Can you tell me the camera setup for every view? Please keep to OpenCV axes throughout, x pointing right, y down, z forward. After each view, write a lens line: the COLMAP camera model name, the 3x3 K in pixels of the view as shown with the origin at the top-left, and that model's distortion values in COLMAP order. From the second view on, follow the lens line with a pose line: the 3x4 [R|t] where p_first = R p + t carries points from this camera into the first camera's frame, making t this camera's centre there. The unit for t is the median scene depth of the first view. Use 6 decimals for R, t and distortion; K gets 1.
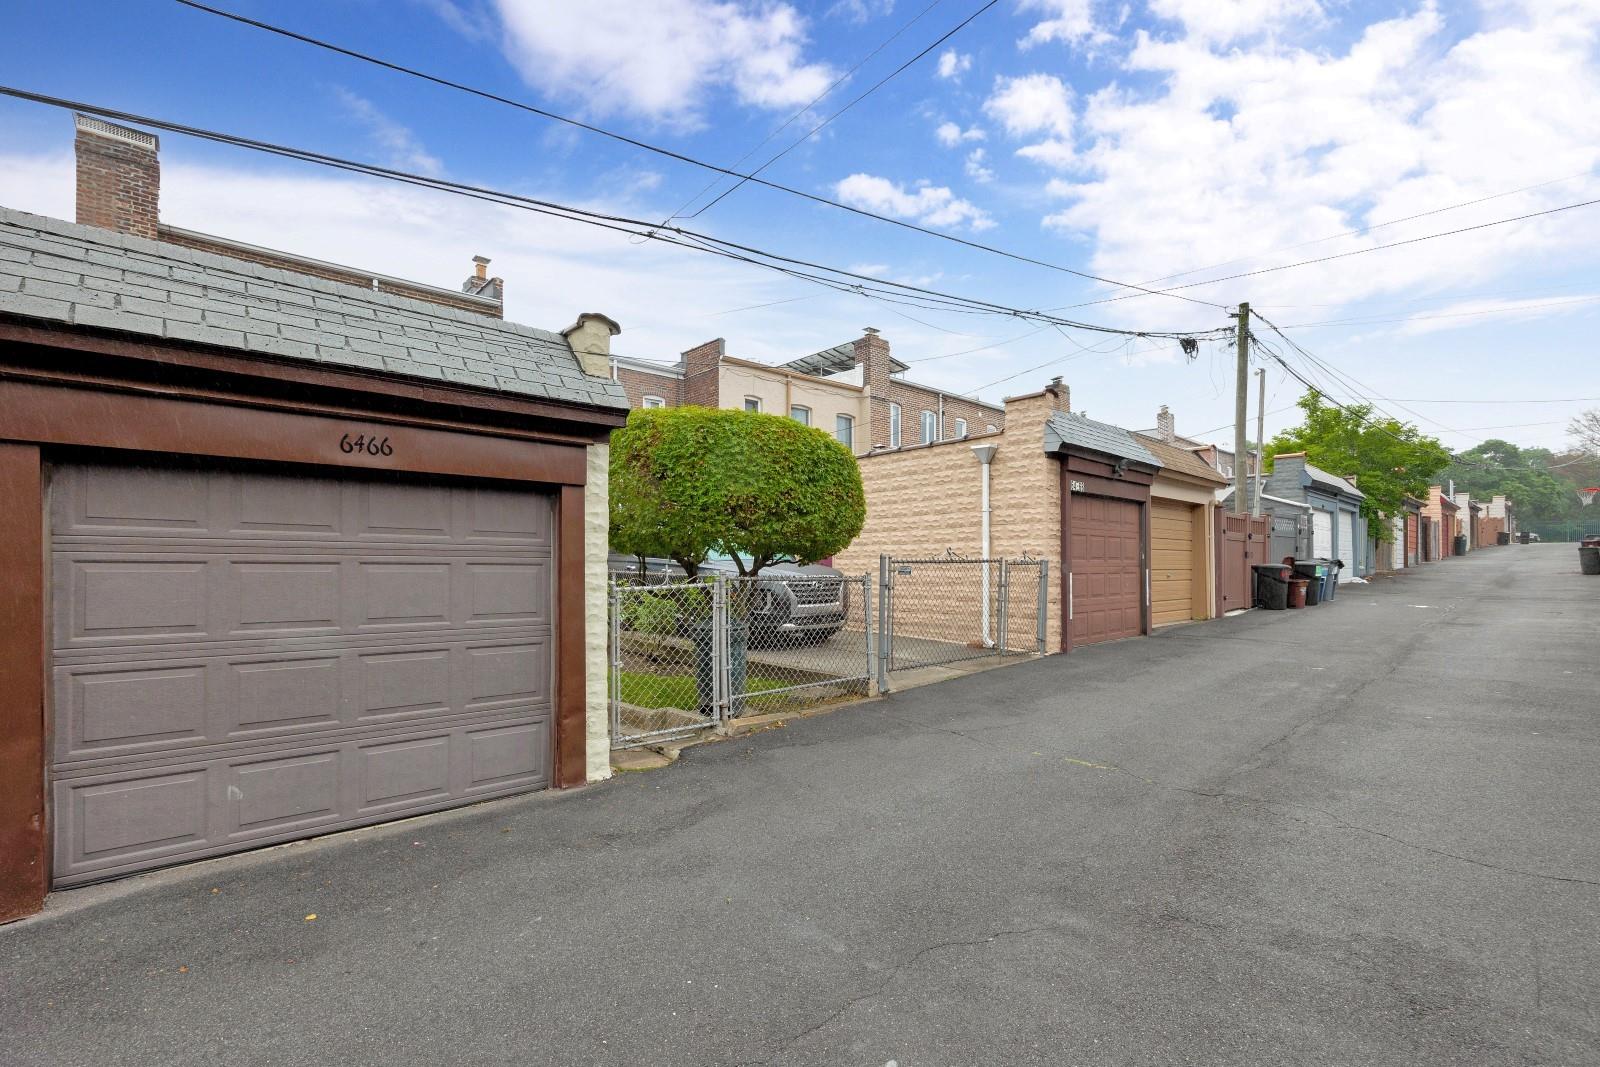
lens RADIAL K [[711.0, 0, 801.7], [0, 711.0, 562.5], [0, 0, 1]] dist [-0.009387, -0.000350]
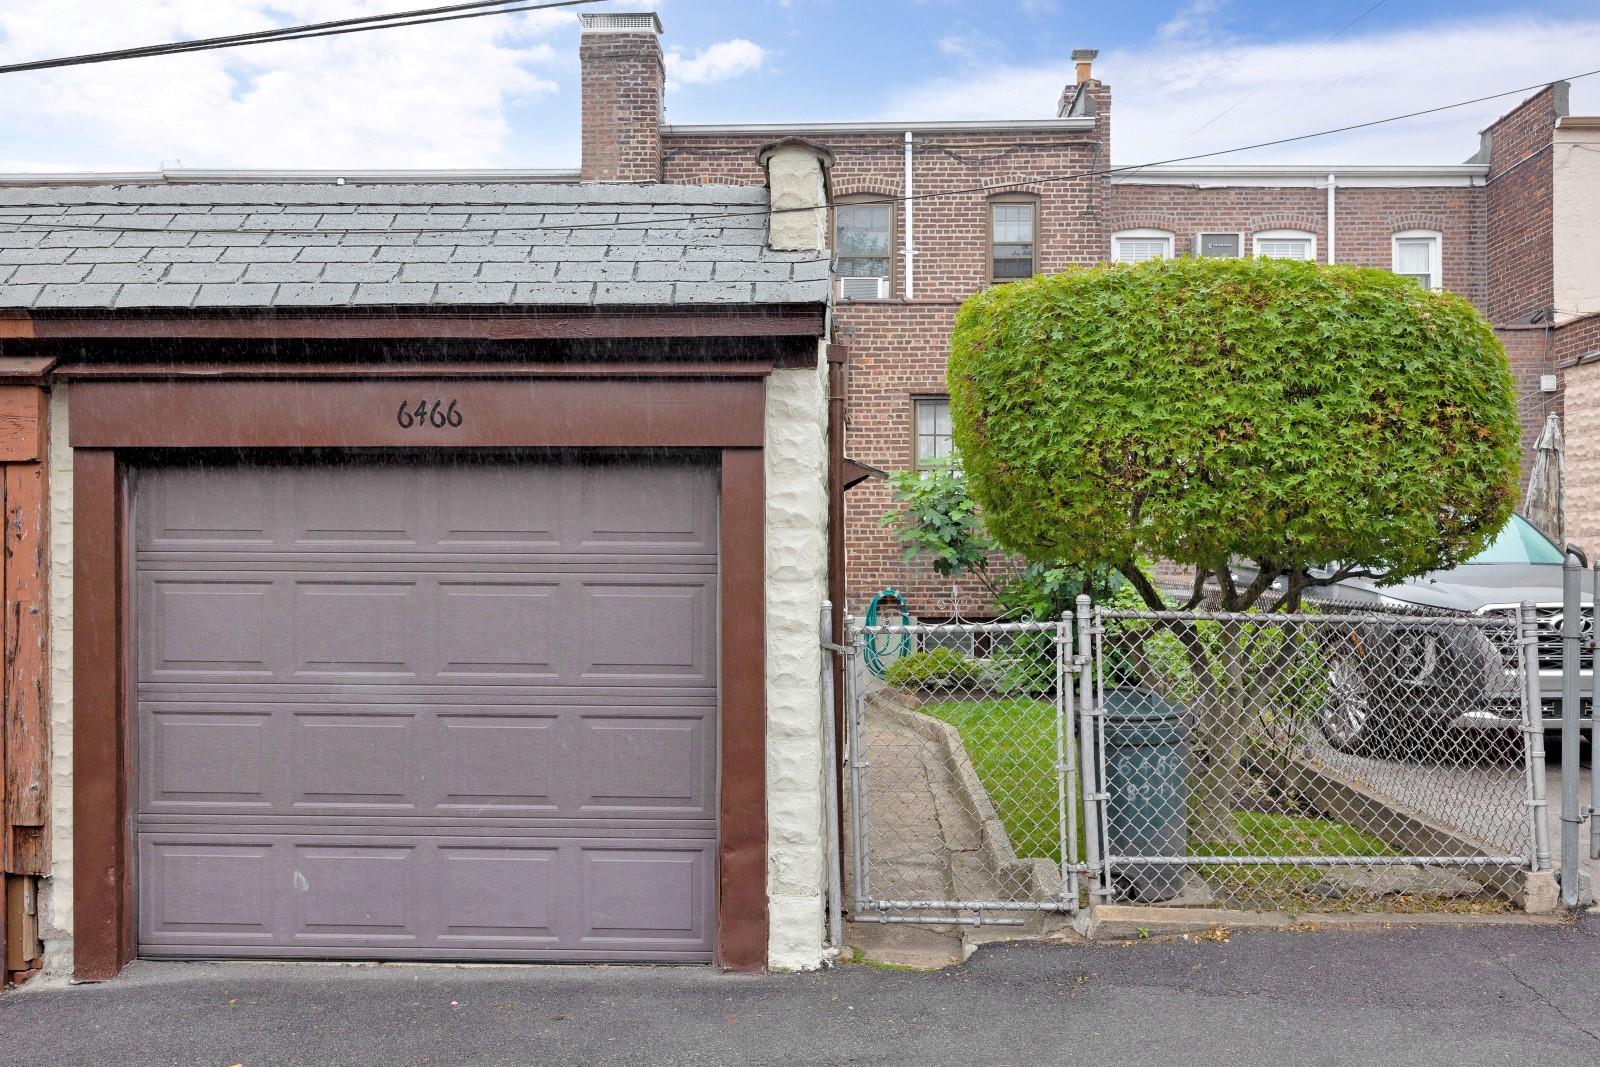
lens RADIAL K [[1259.2, 0, 828.7], [0, 1259.2, 563.4], [0, 0, 1]] dist [-0.004702, -0.004101]
pose [[0.729606, 0.000790, -0.683867, 0.435142], [0.002870, 0.999987, 0.004217, -0.019563], [0.683861, -0.005040, 0.729595, 0.308368]]
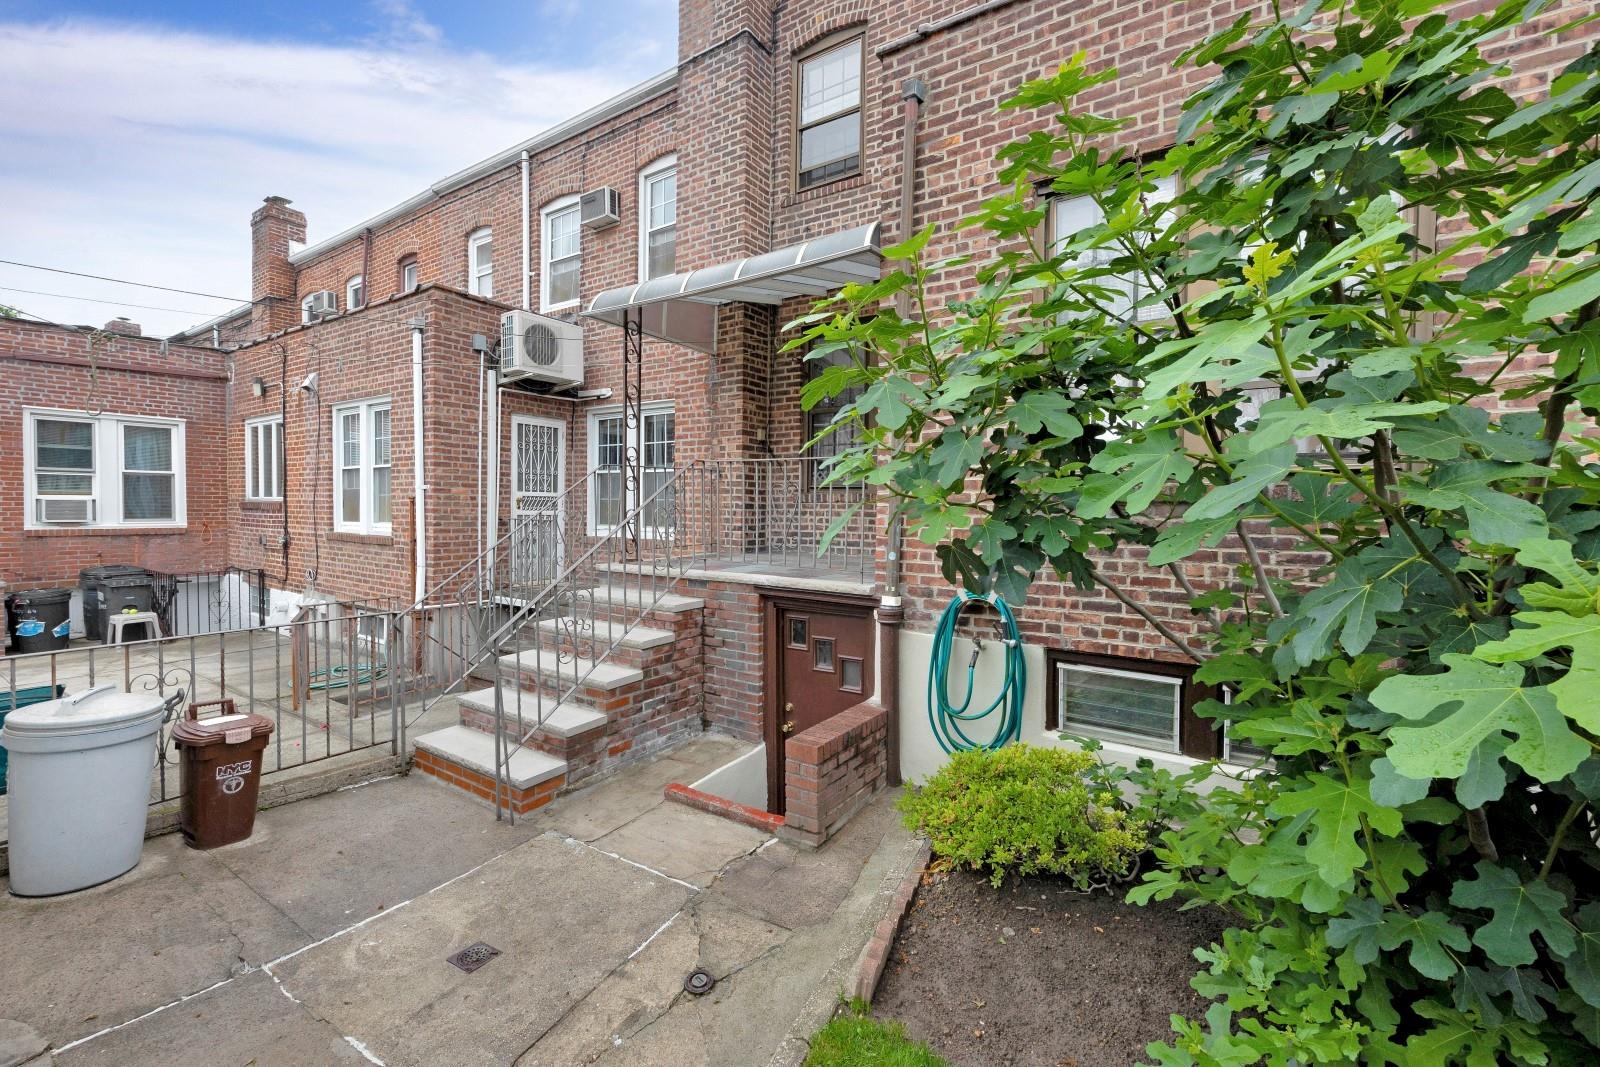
lens RADIAL K [[671.8, 0, 796.9], [0, 671.8, 518.3], [0, 0, 1]] dist [0.003393, 0.000302]
pose [[0.249782, 0.014810, -0.968189, -0.751732], [-0.005938, 0.999888, 0.013763, -0.034711], [0.968284, 0.002311, 0.249842, 2.116212]]
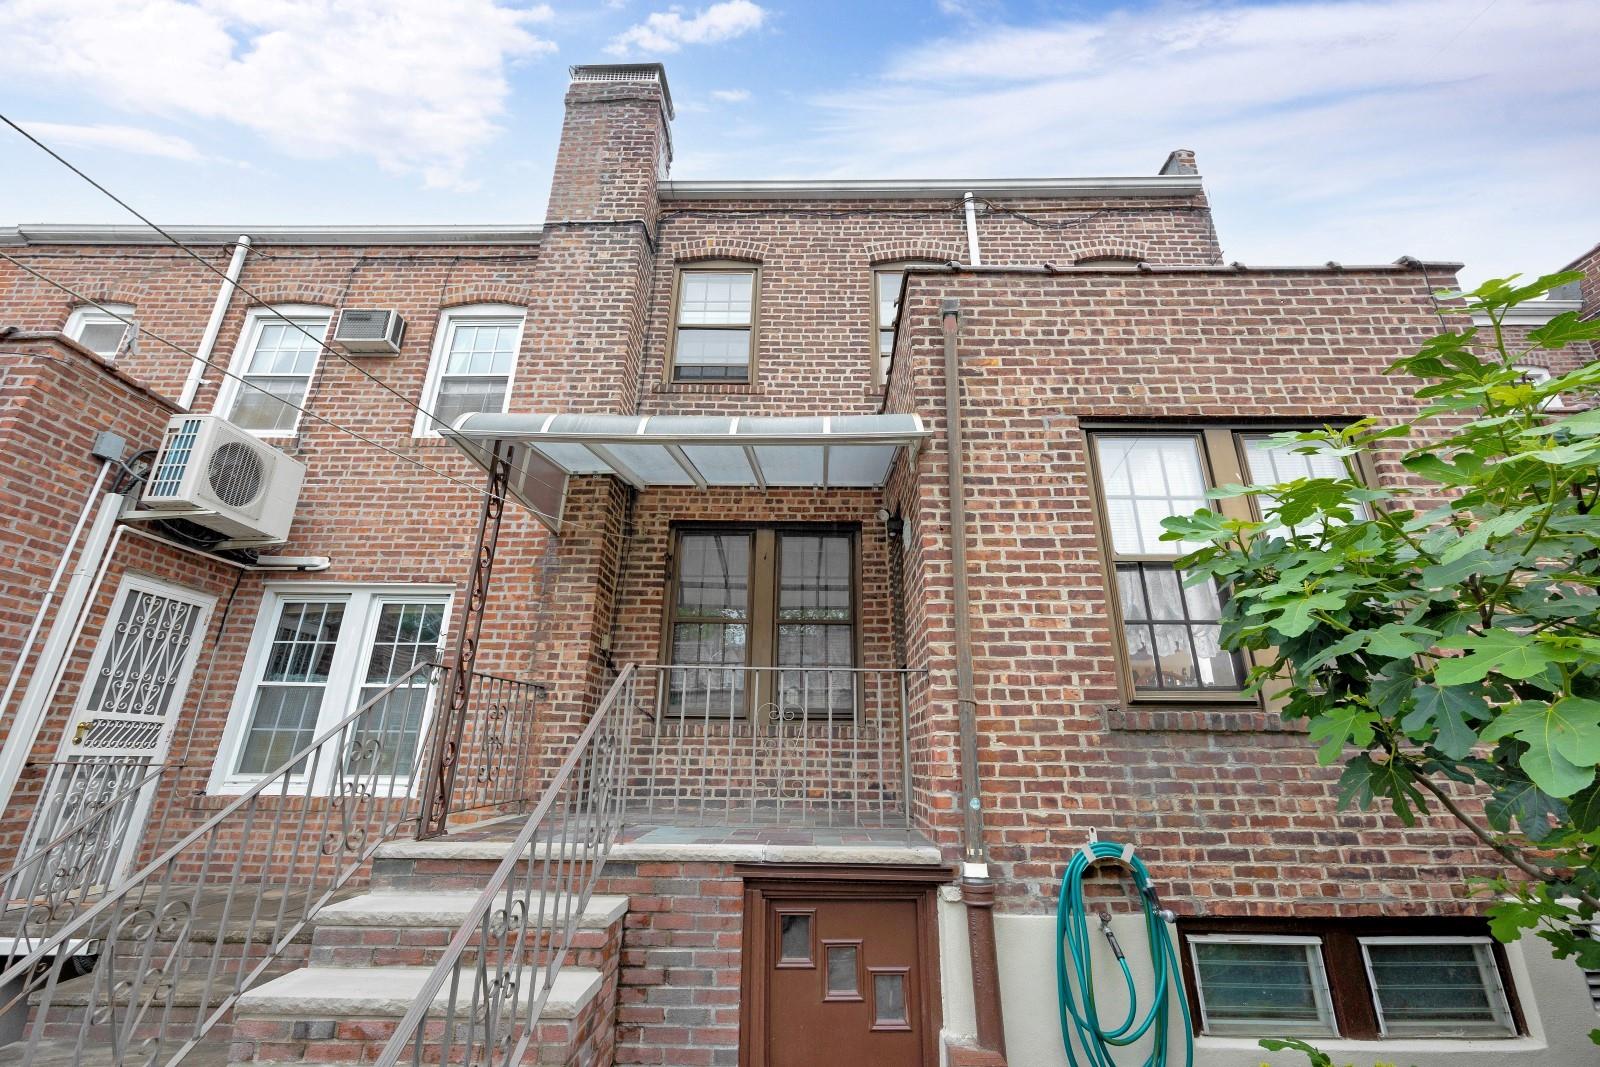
lens RADIAL K [[648.0, 0, 802.1], [0, 648.0, 525.3], [0, 0, 1]] dist [0.000125, -0.000334]
pose [[0.743008, -0.223794, -0.630758, -1.204006], [-0.004067, 0.940912, -0.338628, -0.016847], [0.669271, 0.254169, 0.698194, 1.836567]]
